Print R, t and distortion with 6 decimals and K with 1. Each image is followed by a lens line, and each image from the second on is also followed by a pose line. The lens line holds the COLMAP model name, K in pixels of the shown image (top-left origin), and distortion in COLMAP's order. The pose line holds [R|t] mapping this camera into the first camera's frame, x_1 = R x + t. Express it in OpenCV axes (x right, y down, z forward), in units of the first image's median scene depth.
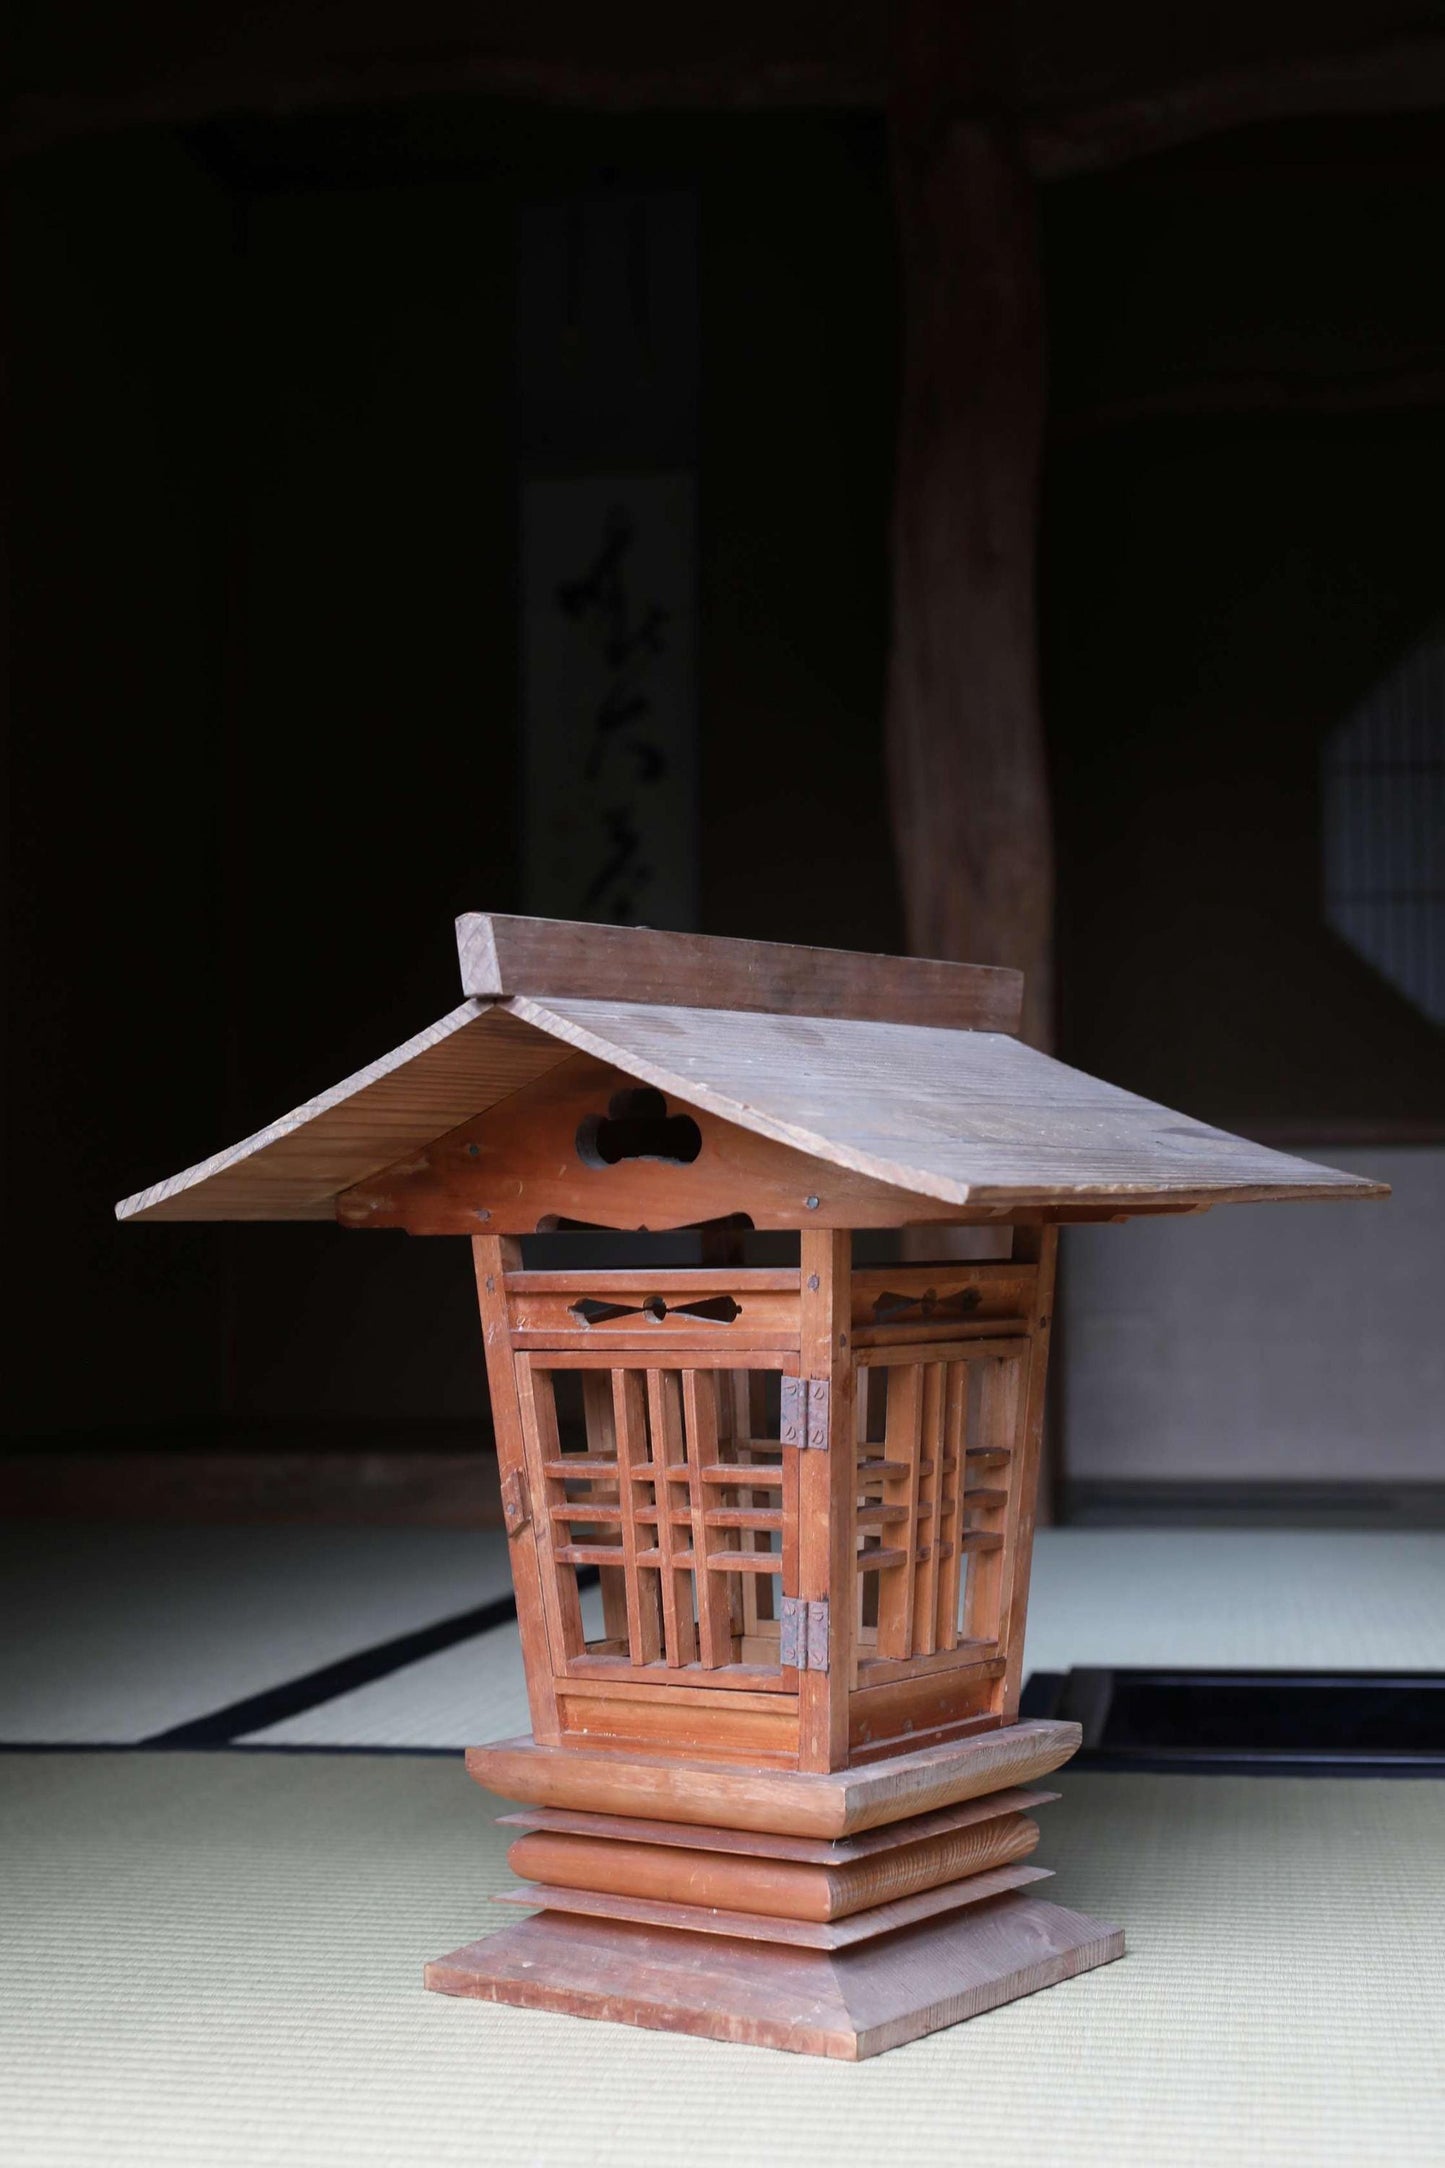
lens RADIAL K [[3318.6, 0, 703.1], [0, 3318.6, 1082.4], [0, 0, 1]] dist [-0.017228, 0.000000]
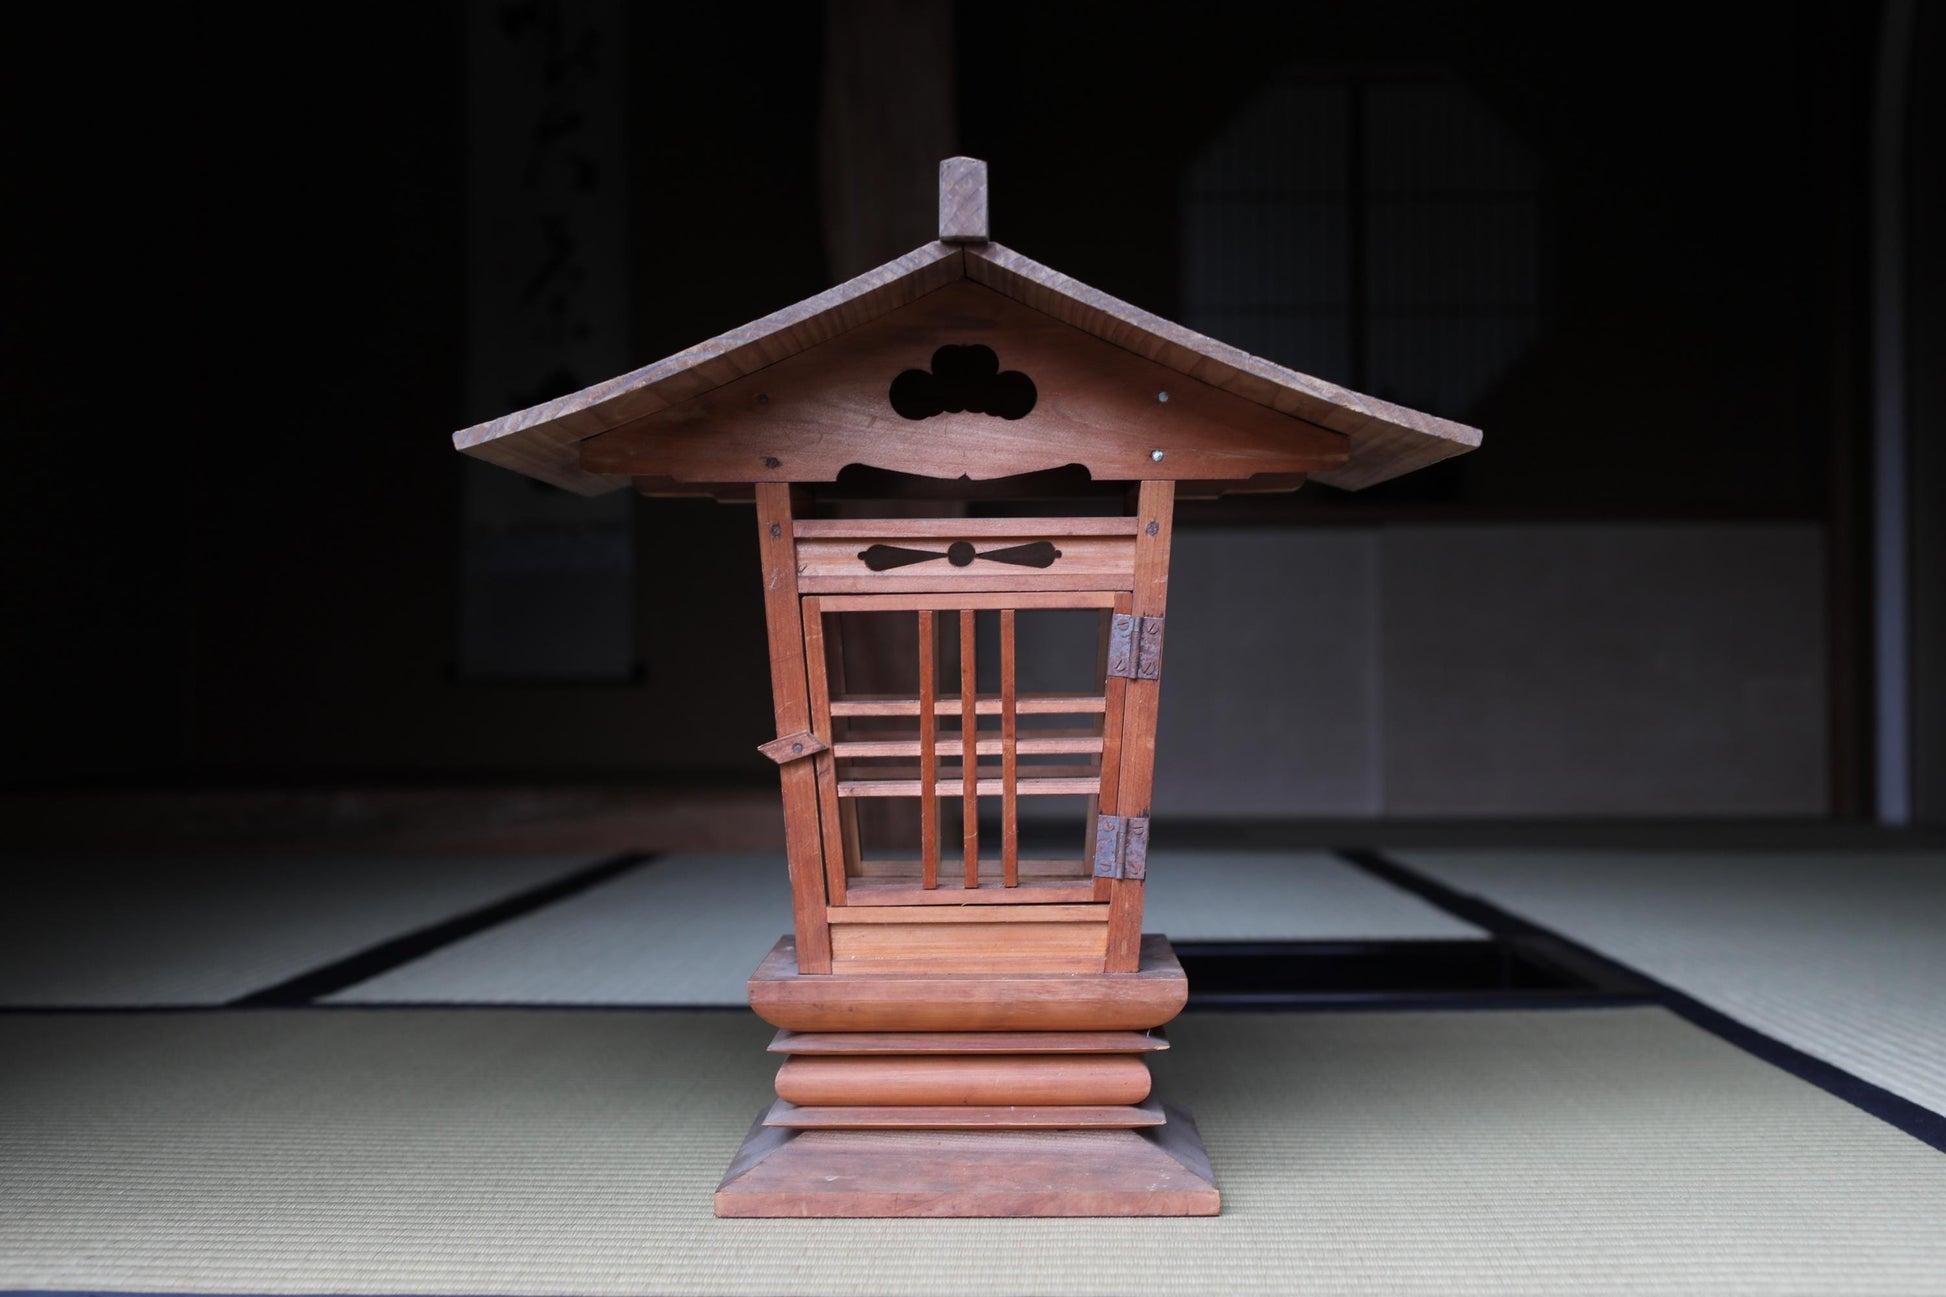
lens RADIAL K [[2978.8, 0, 972.7], [0, 2978.8, 643.7], [0, 0, 1]] dist [-0.017228, 0.000000]
pose [[0.812790, 0.011836, 0.582437, -0.575241], [-0.033878, 0.999062, 0.026973, 0.071761], [-0.581571, -0.041655, 0.812428, 0.220964]]
